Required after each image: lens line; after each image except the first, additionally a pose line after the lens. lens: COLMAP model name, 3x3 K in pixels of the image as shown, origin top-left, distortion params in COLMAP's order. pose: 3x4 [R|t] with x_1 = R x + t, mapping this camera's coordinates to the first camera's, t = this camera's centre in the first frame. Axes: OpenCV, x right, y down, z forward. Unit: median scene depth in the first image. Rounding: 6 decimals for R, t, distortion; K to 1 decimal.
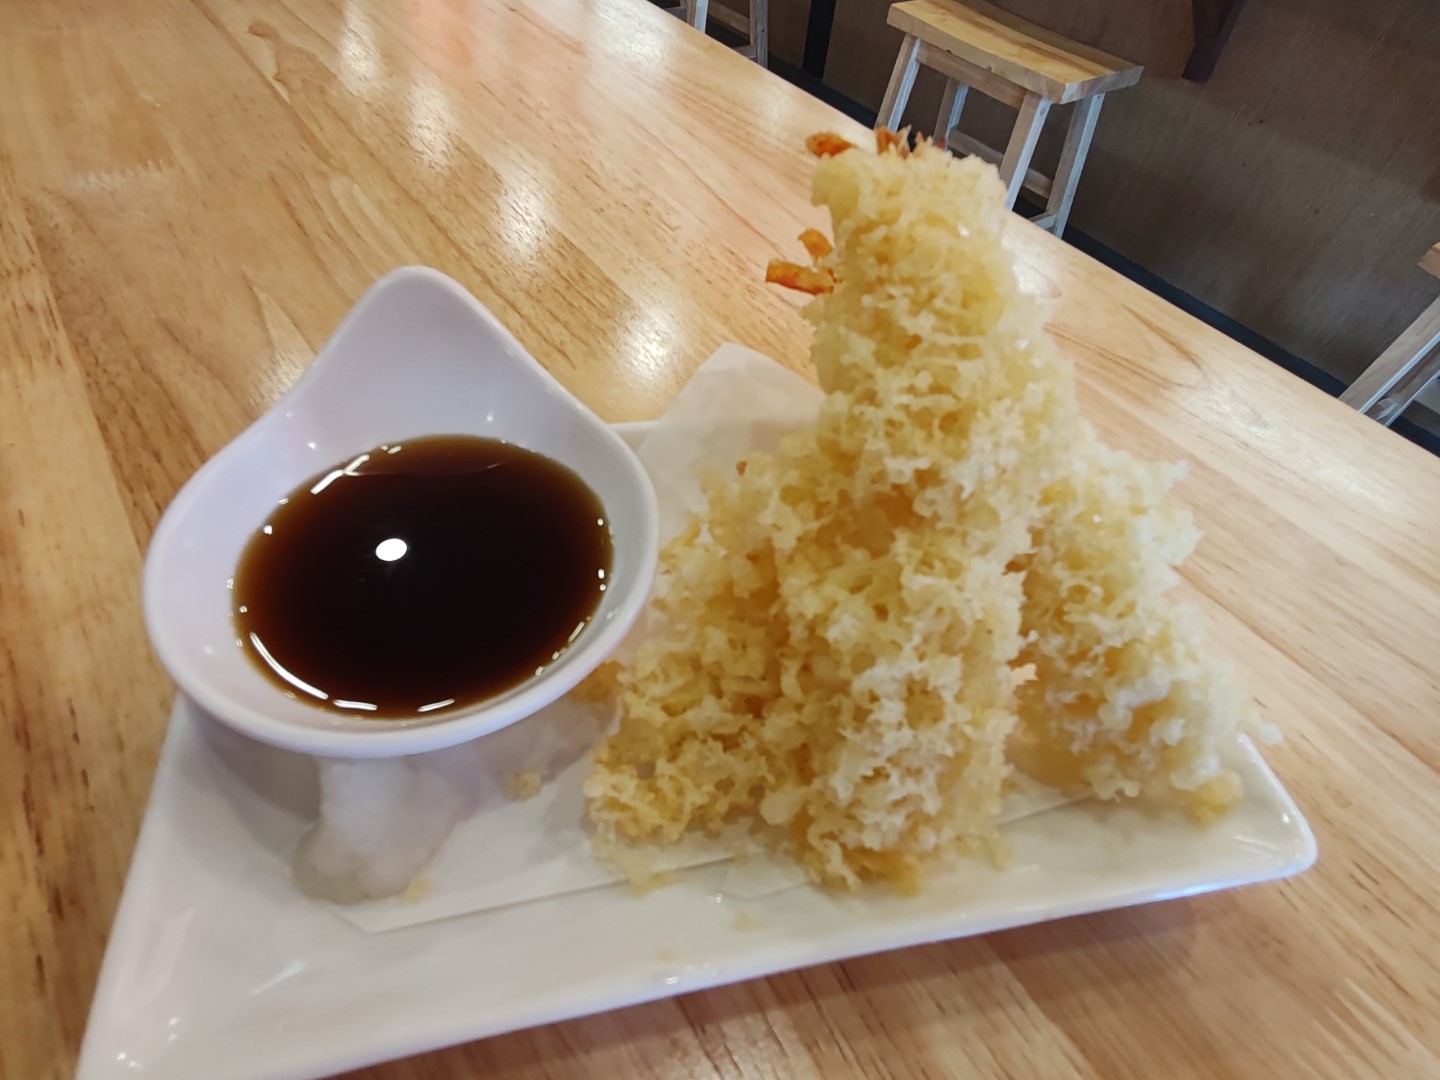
lens RADIAL K [[812.0, 0, 721.1], [0, 812.0, 549.9], [0, 0, 1]] dist [-0.003273, 0.000406]
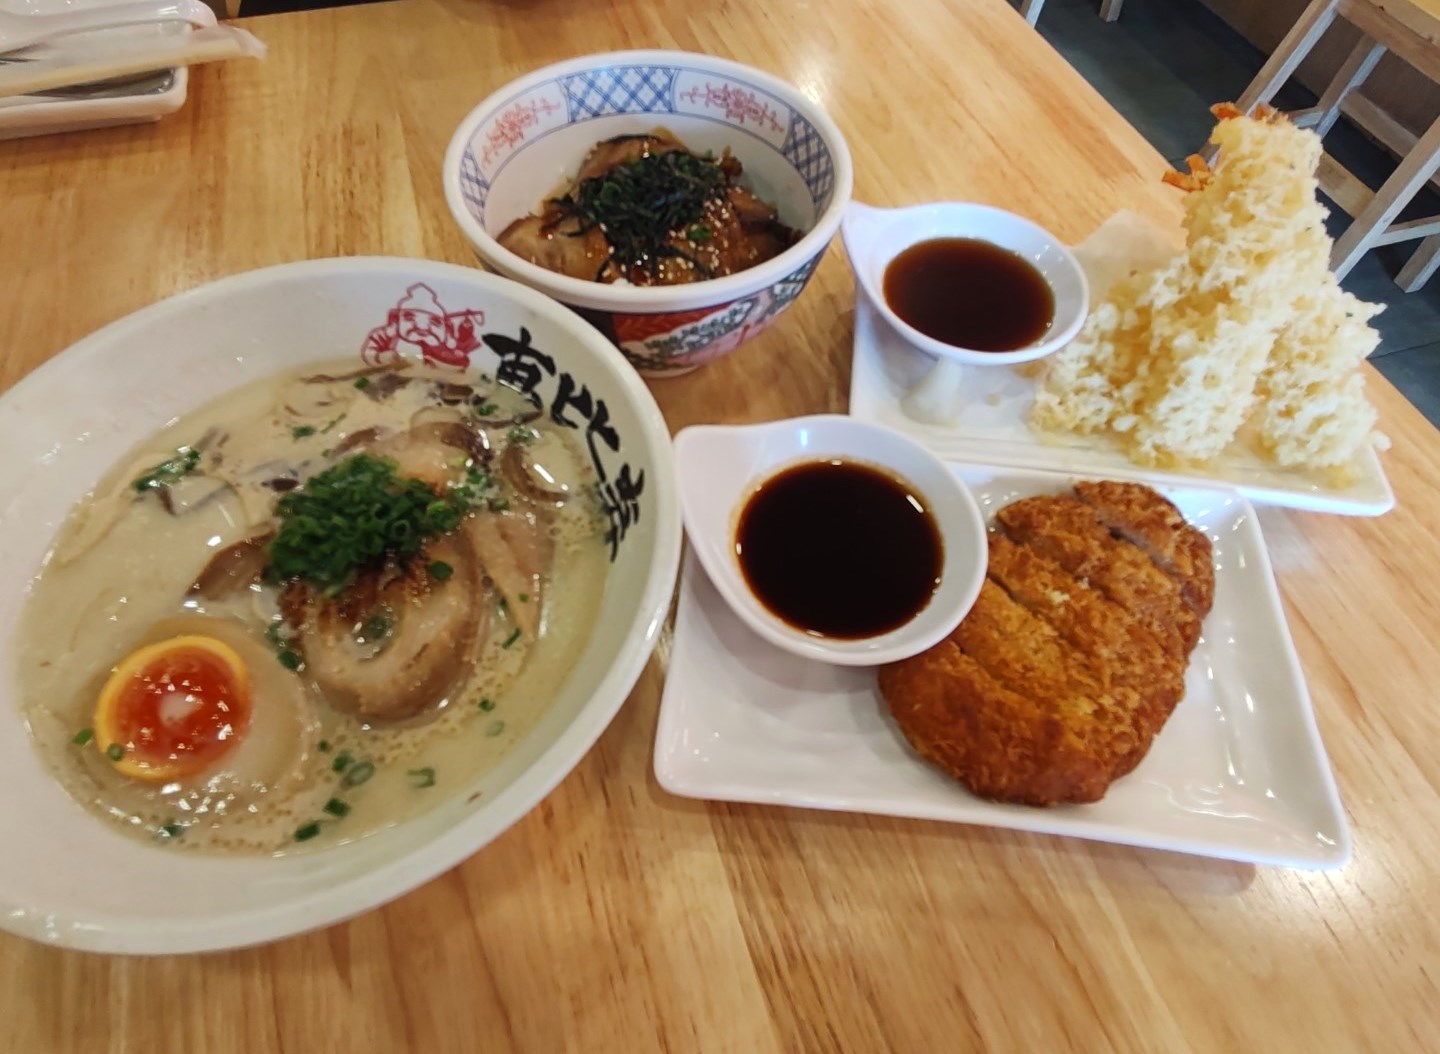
lens RADIAL K [[801.1, 0, 720.0], [0, 801.1, 527.0], [0, 0, 1]] dist [-0.000938, -0.001401]
pose [[0.949722, 0.229982, -0.212452, -0.423104], [-0.205032, 0.969661, 0.133118, 0.500968], [0.236621, -0.082865, 0.968062, -1.331410]]
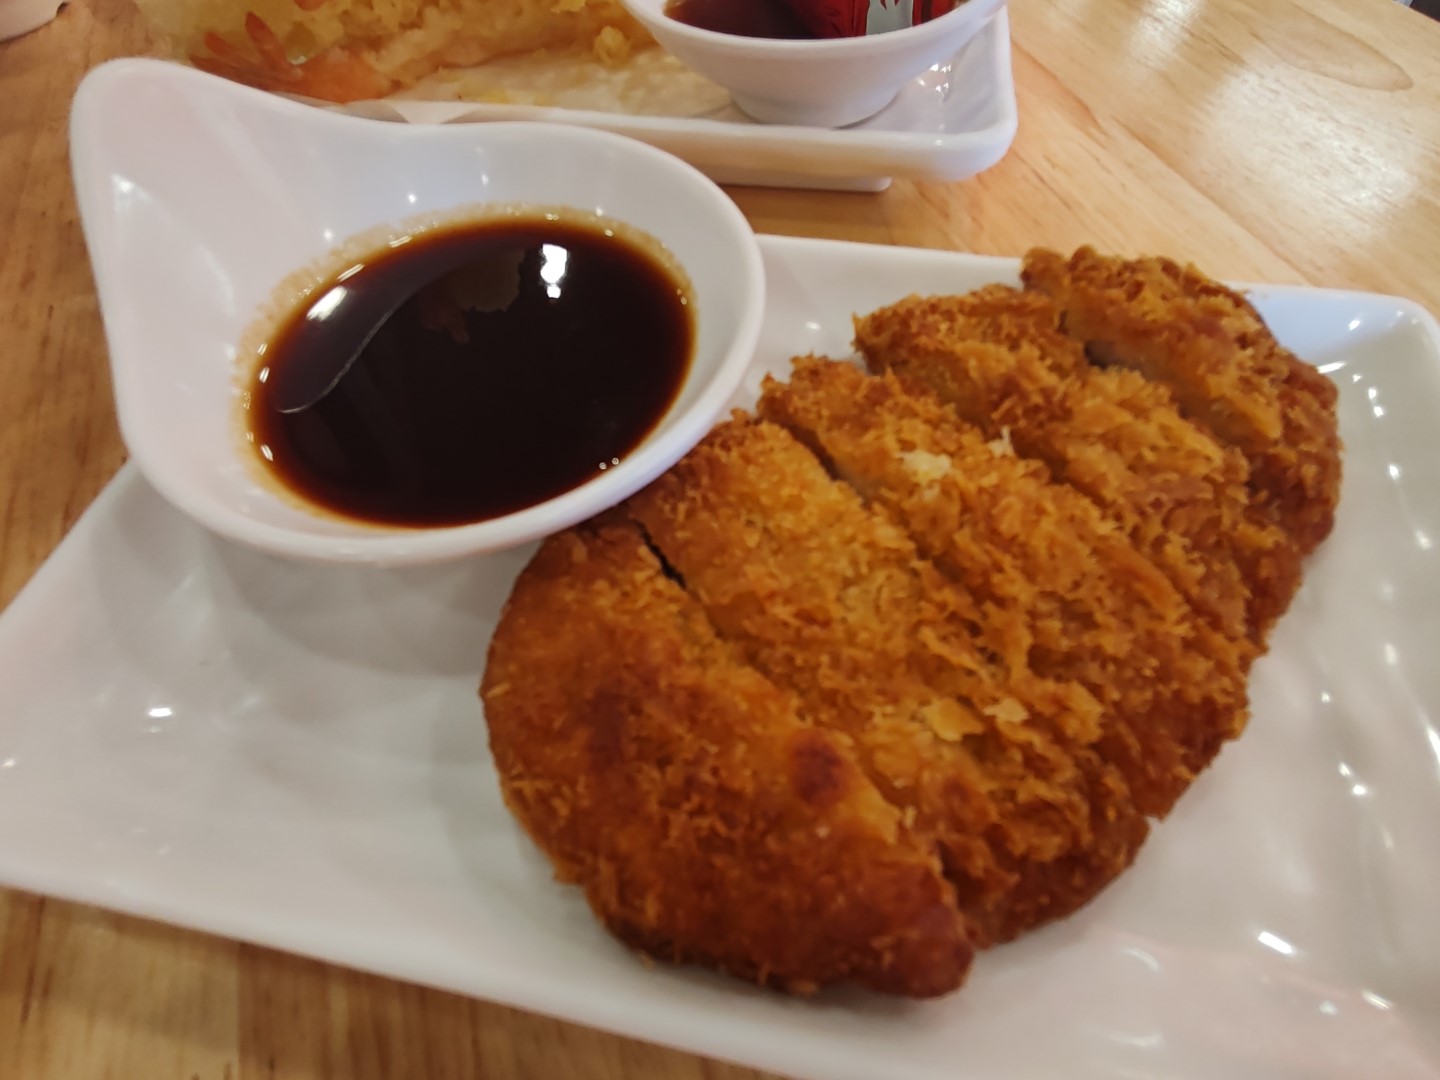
lens RADIAL K [[812.0, 0, 721.1], [0, 812.0, 549.9], [0, 0, 1]] dist [-0.003273, 0.000406]
pose [[0.903867, 0.267123, -0.334171, 0.041759], [-0.240604, 0.963274, 0.119217, 0.763860], [0.353744, -0.027353, 0.934942, -0.226214]]
